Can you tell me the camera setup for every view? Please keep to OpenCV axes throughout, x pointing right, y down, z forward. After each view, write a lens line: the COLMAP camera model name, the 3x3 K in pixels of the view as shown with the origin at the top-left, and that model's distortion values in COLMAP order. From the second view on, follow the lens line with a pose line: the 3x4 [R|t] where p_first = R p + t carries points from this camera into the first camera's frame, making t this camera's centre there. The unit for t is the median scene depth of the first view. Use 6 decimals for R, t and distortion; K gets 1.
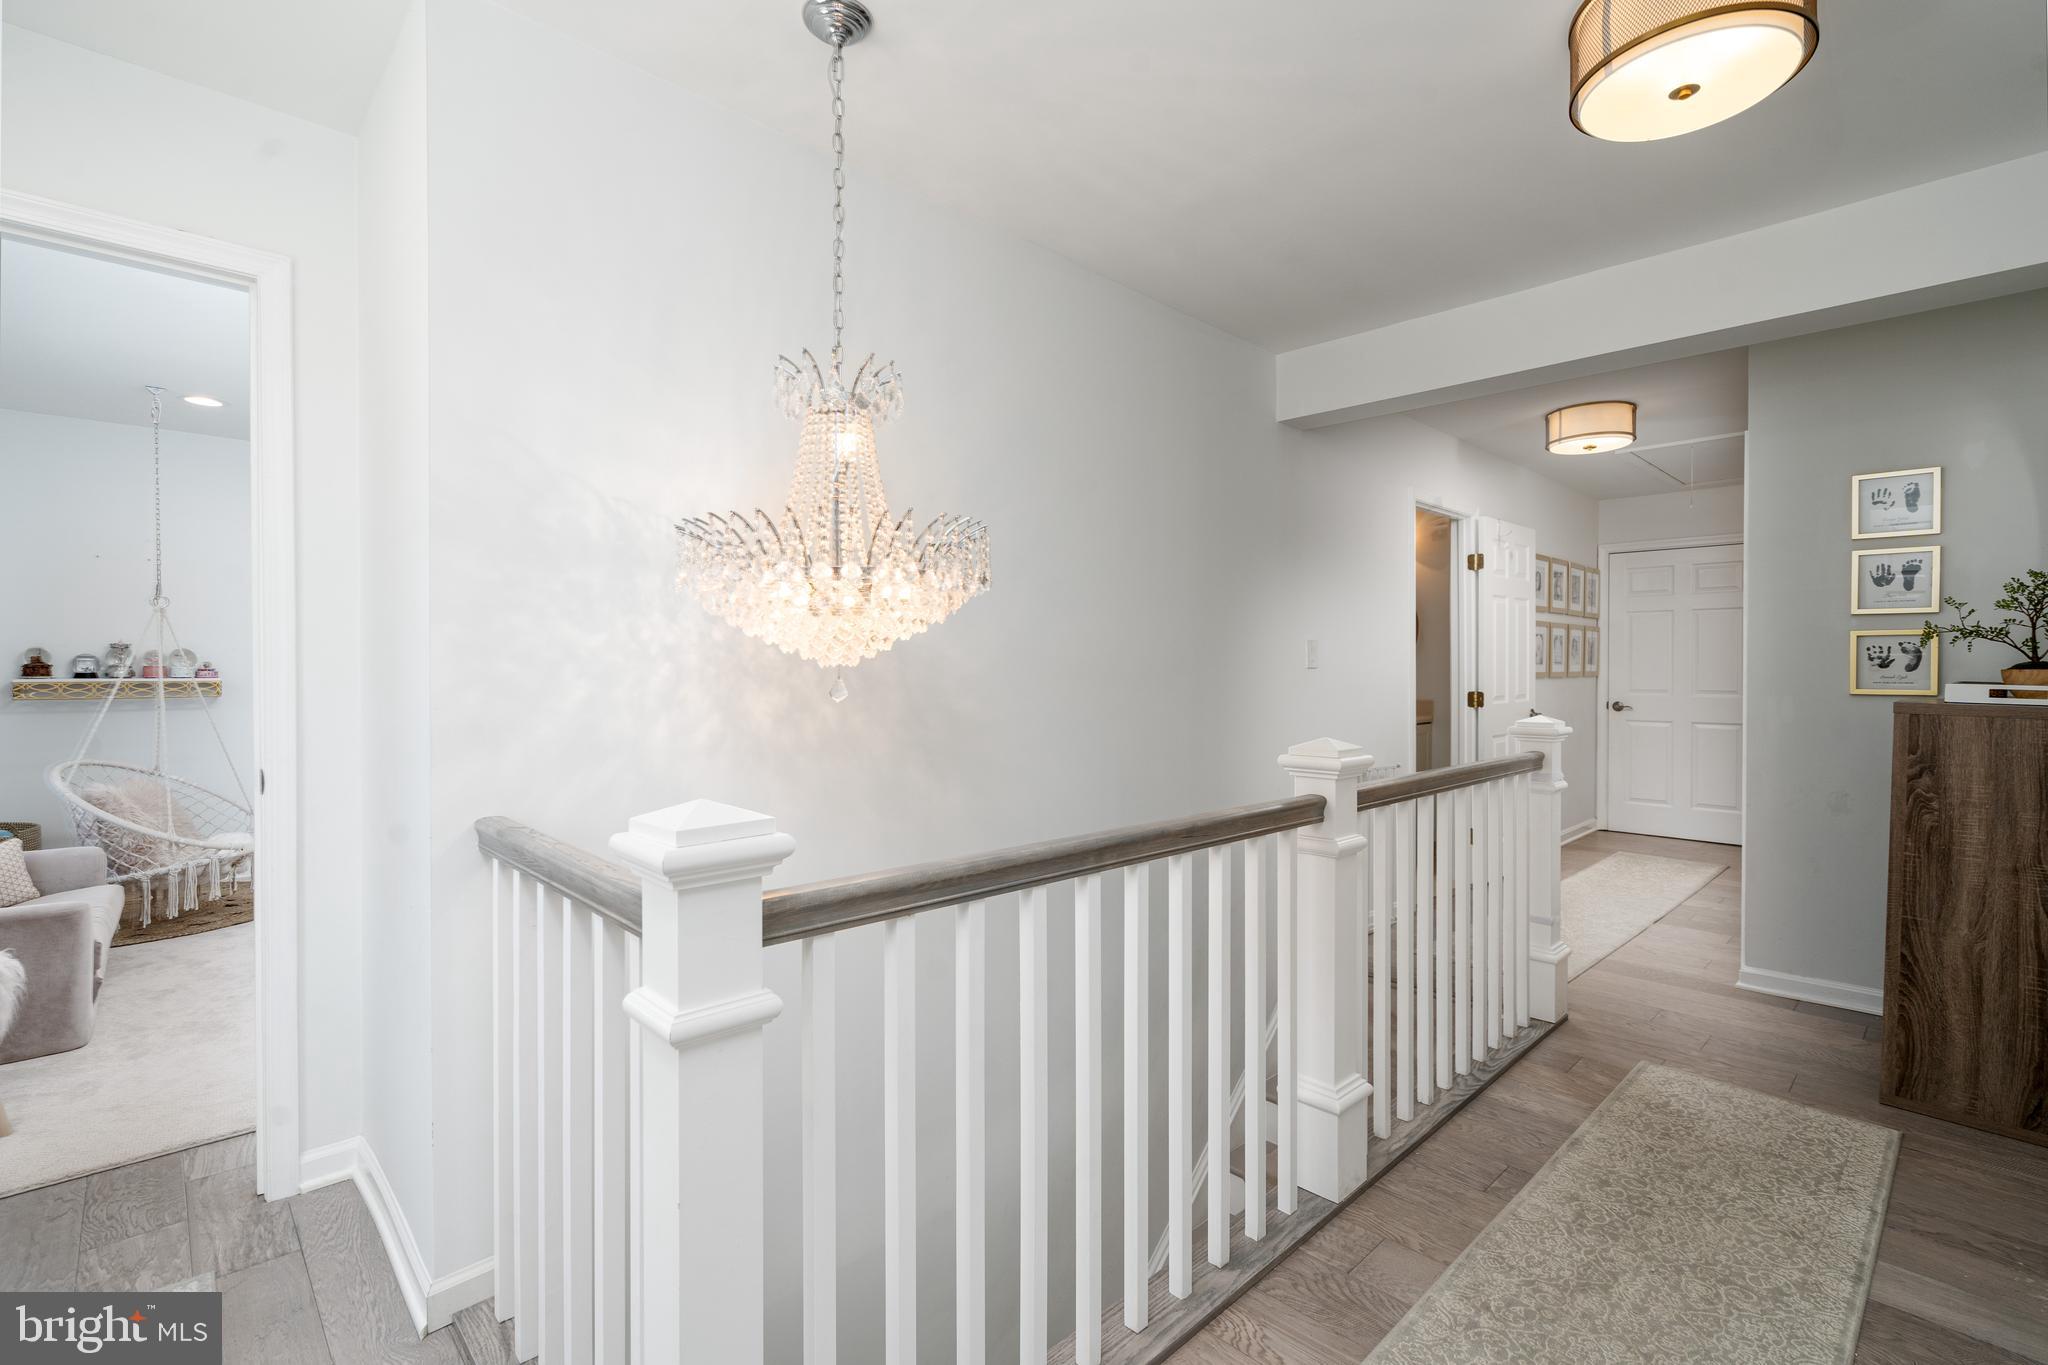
lens RADIAL K [[933.5, 0, 1023.5], [0, 933.5, 672.5], [0, 0, 1]] dist [-0.001850, -0.000229]
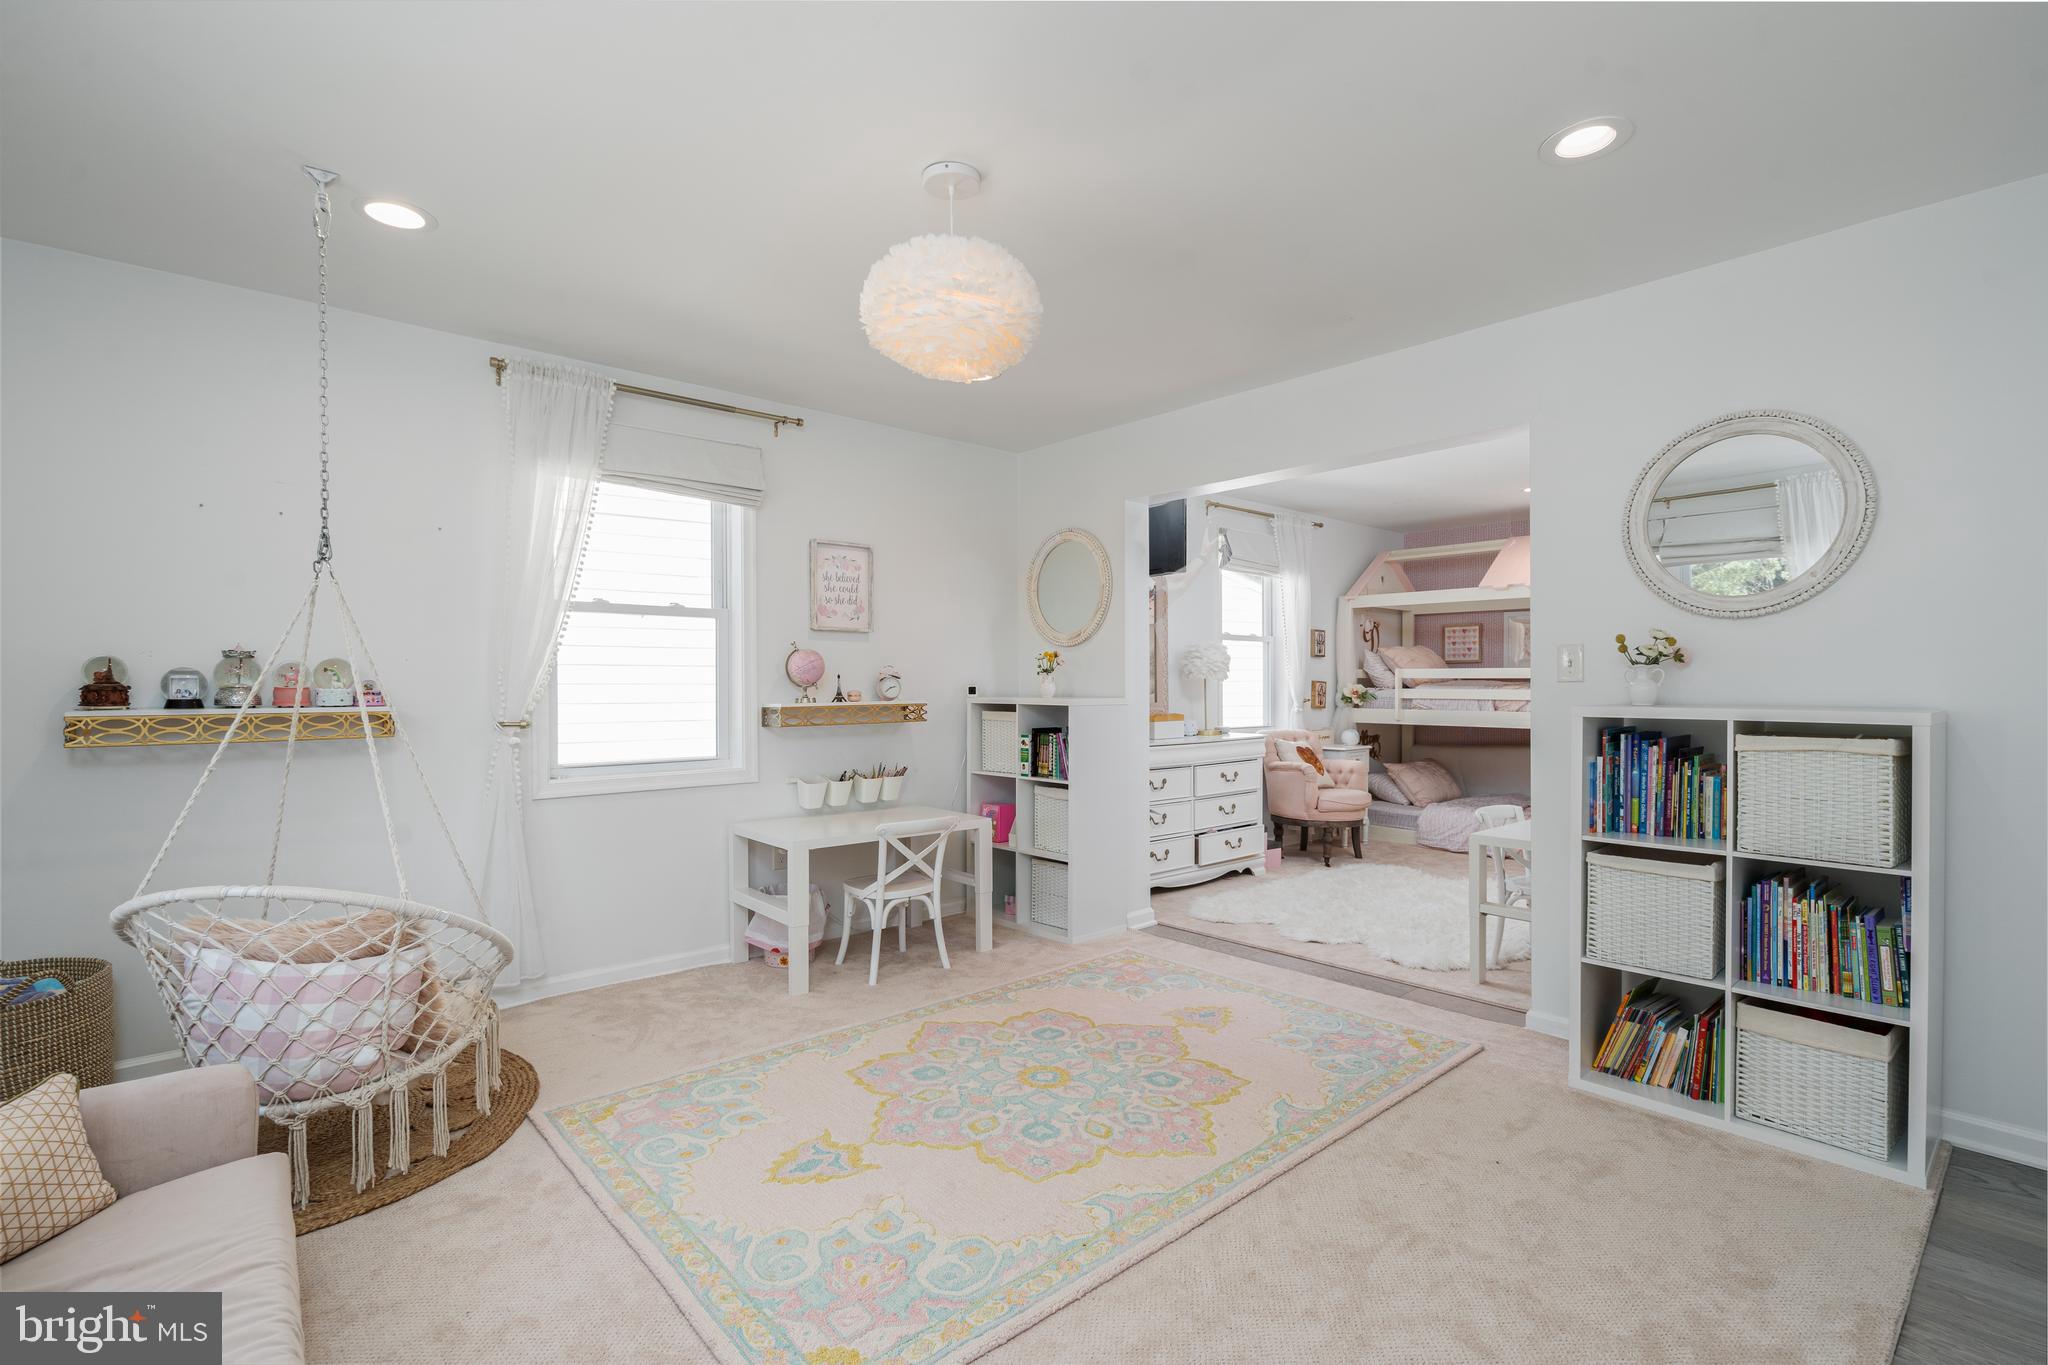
lens RADIAL K [[933.5, 0, 1024.5], [0, 933.5, 690.5], [0, 0, 1]] dist [-0.001850, -0.000229]
pose [[0.999490, -0.003351, -0.031746, -0.454543], [0.003198, 0.999983, -0.004856, -0.000813], [0.031761, 0.004752, 0.999484, 0.425049]]
